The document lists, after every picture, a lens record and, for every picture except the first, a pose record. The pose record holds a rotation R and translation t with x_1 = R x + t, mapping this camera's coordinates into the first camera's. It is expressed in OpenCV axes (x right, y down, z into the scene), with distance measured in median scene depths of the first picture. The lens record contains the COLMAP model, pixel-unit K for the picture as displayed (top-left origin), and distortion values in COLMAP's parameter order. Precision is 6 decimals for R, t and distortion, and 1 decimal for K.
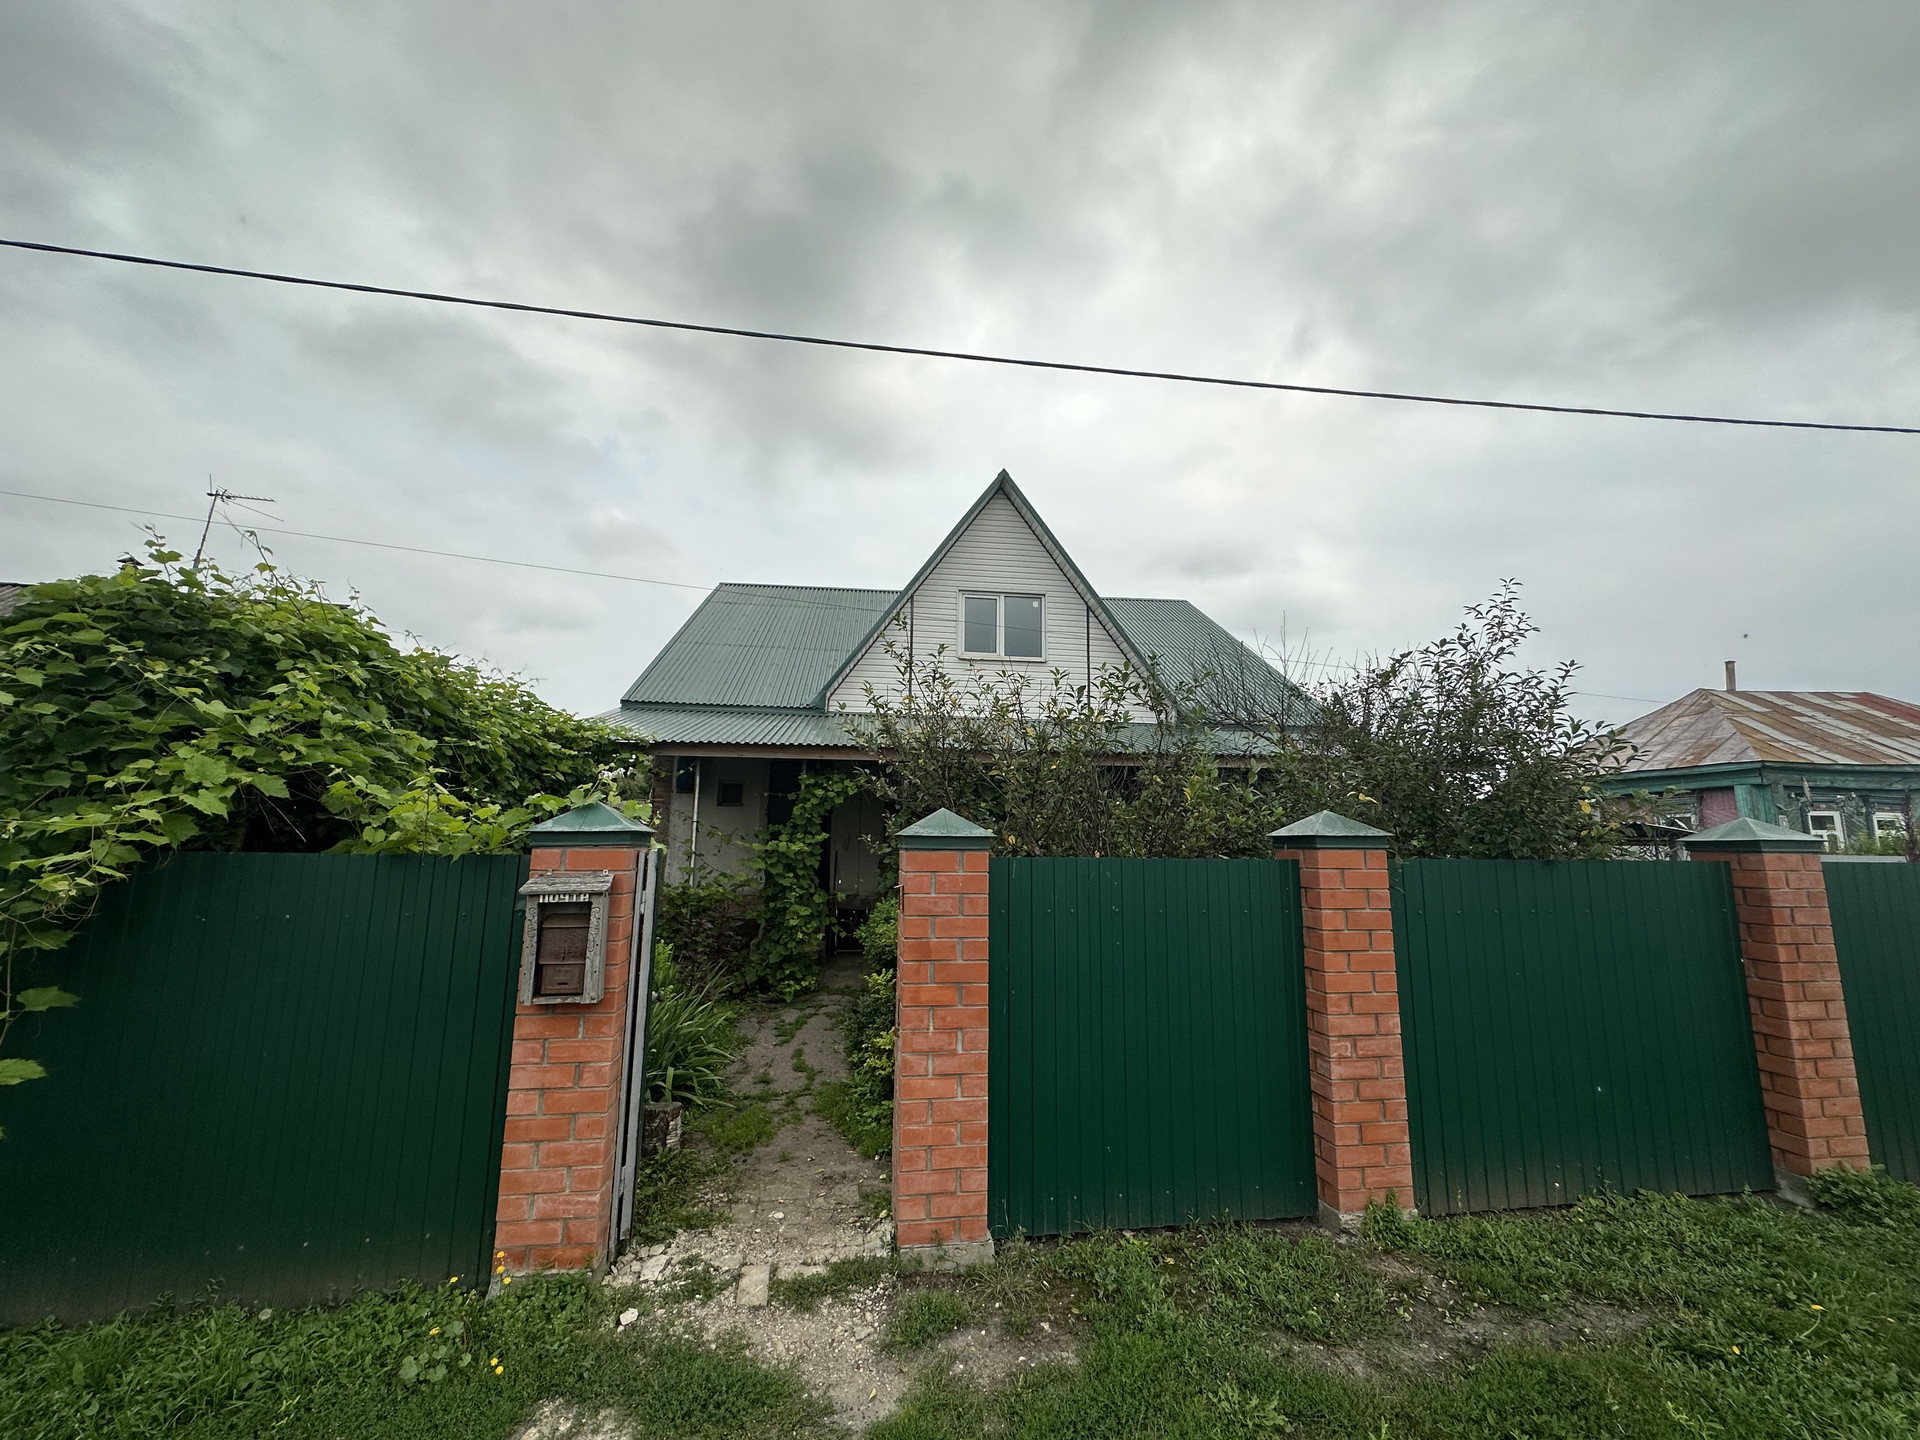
lens RADIAL K [[761.2, 0, 960.0], [0, 761.2, 720.0], [0, 0, 1]] dist [-0.001666, 0.000553]
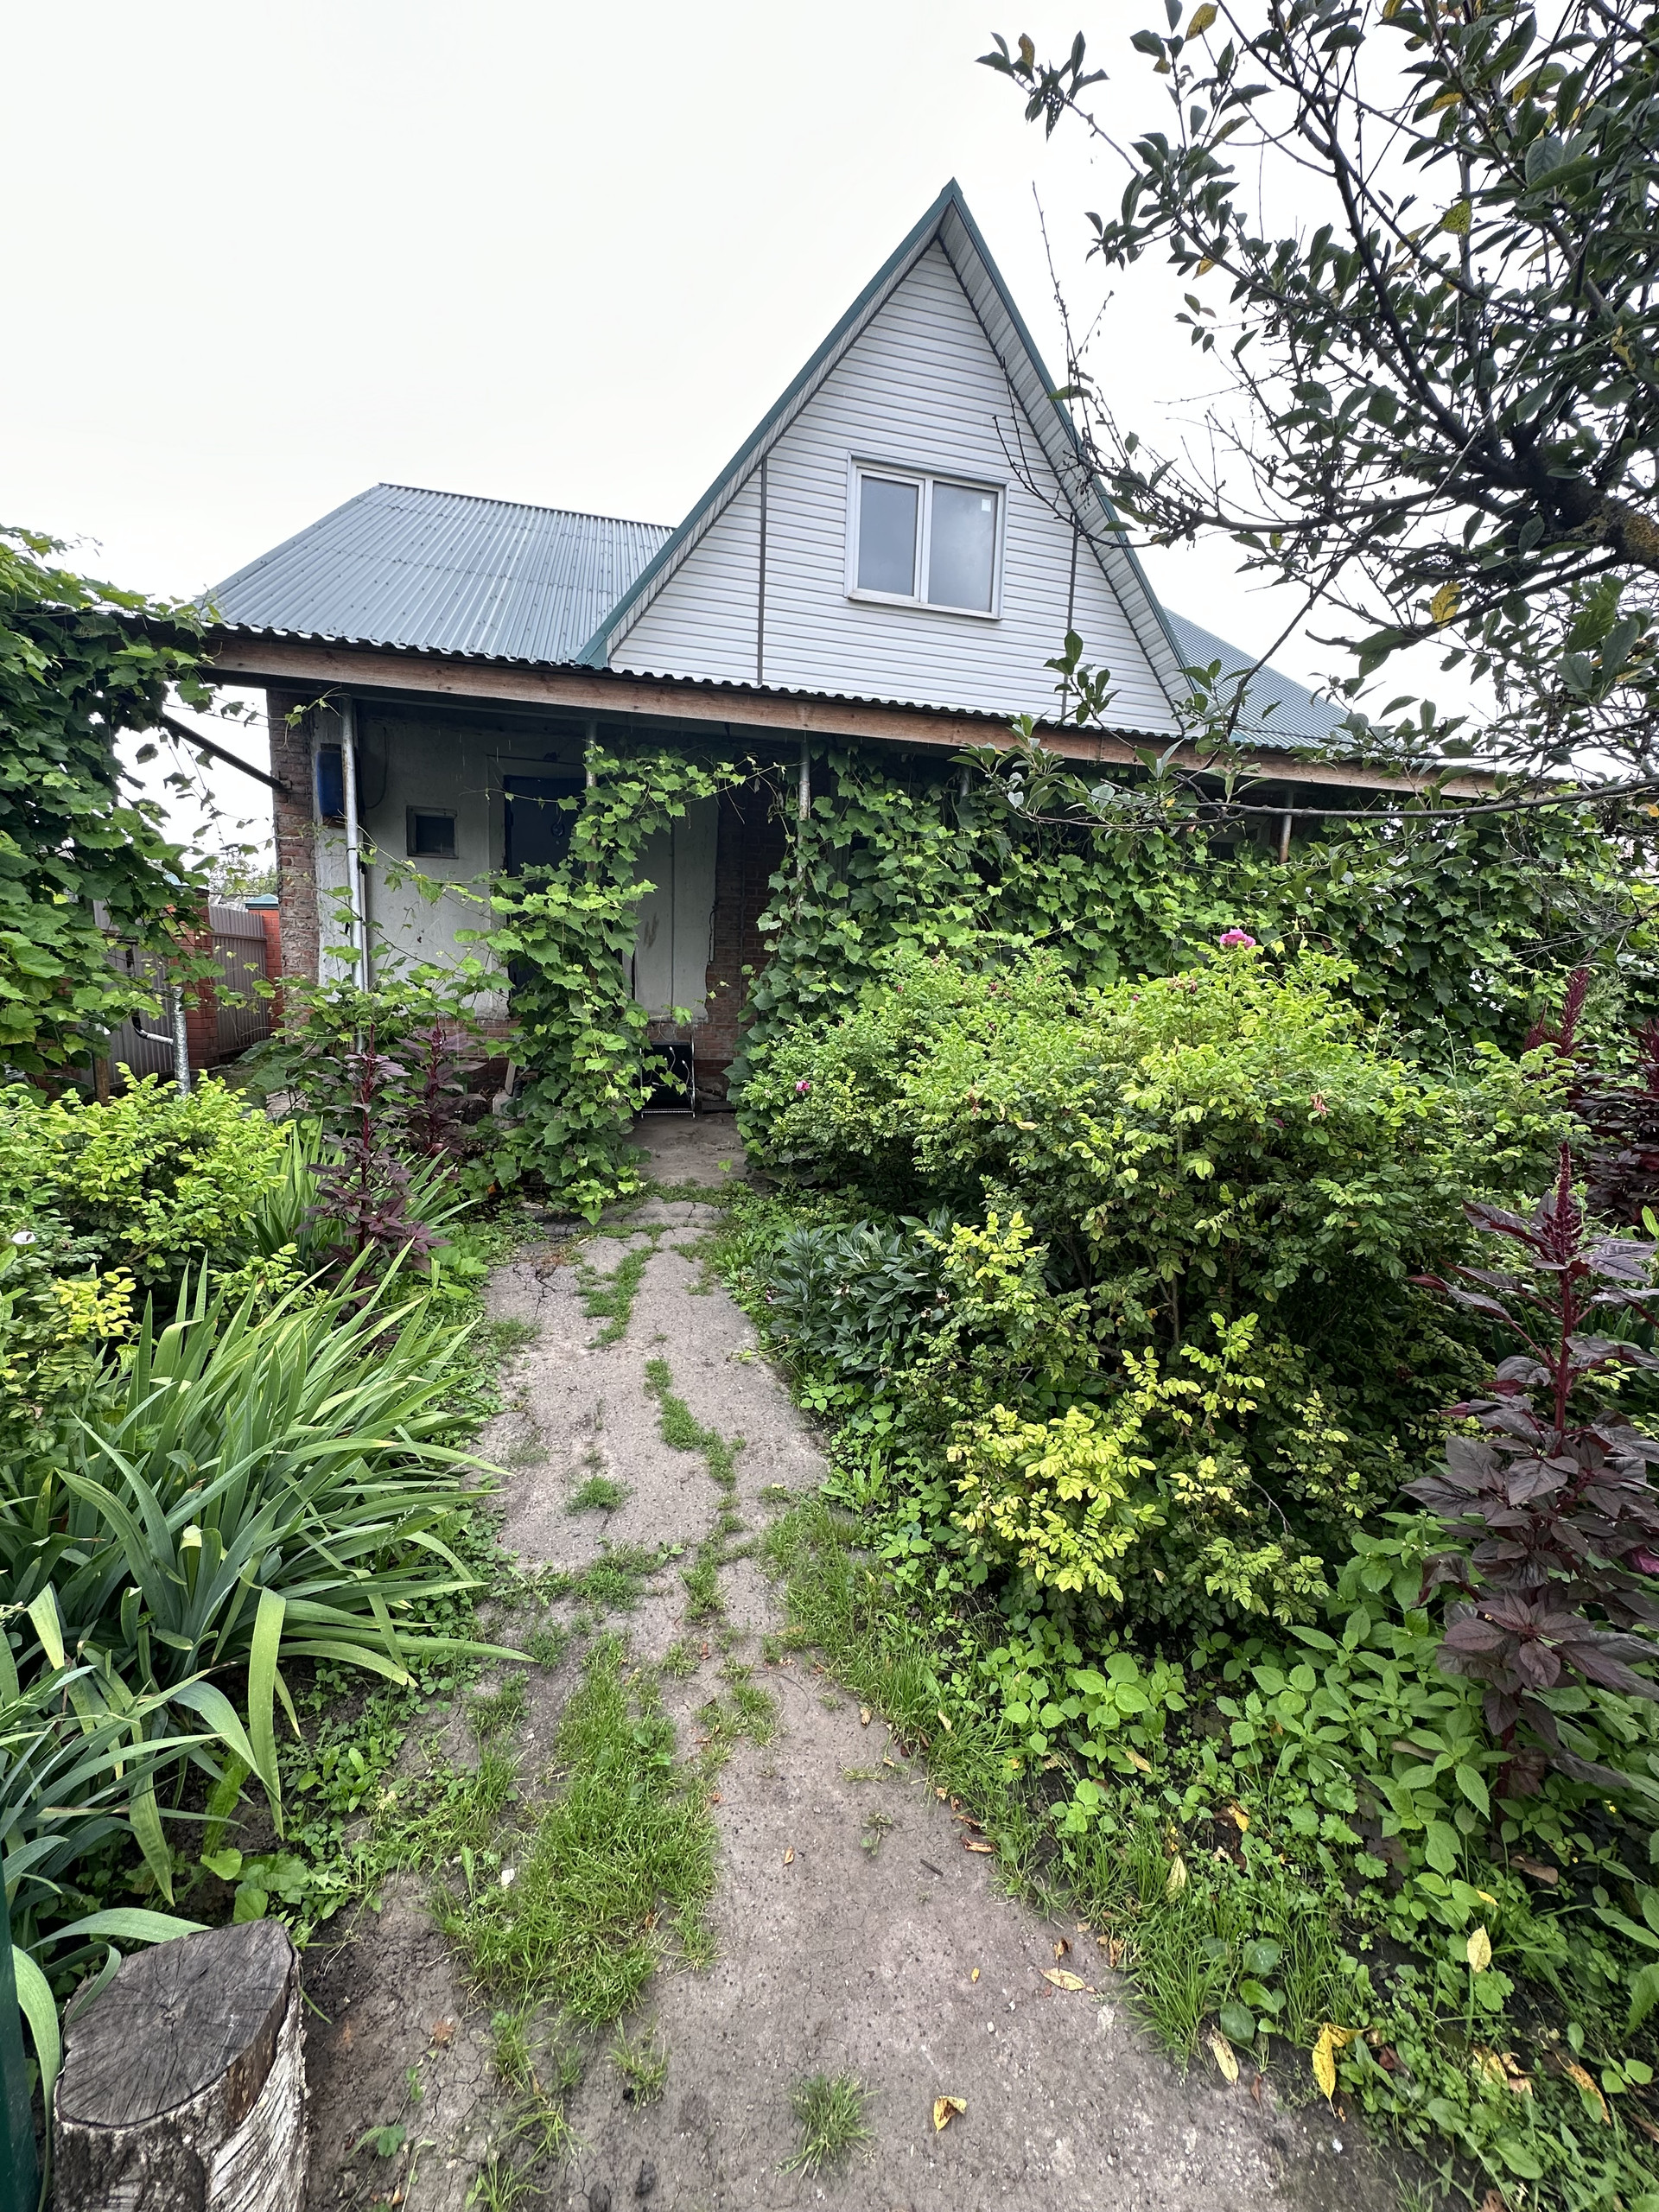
lens RADIAL K [[877.0, 0, 829.2], [0, 877.0, 1100.7], [0, 0, 1]] dist [-0.001666, 0.000553]
pose [[0.992184, 0.003692, 0.124726, -0.136229], [-0.039895, 0.956483, 0.289049, 0.119796], [-0.118231, -0.291766, 0.949154, 0.443433]]
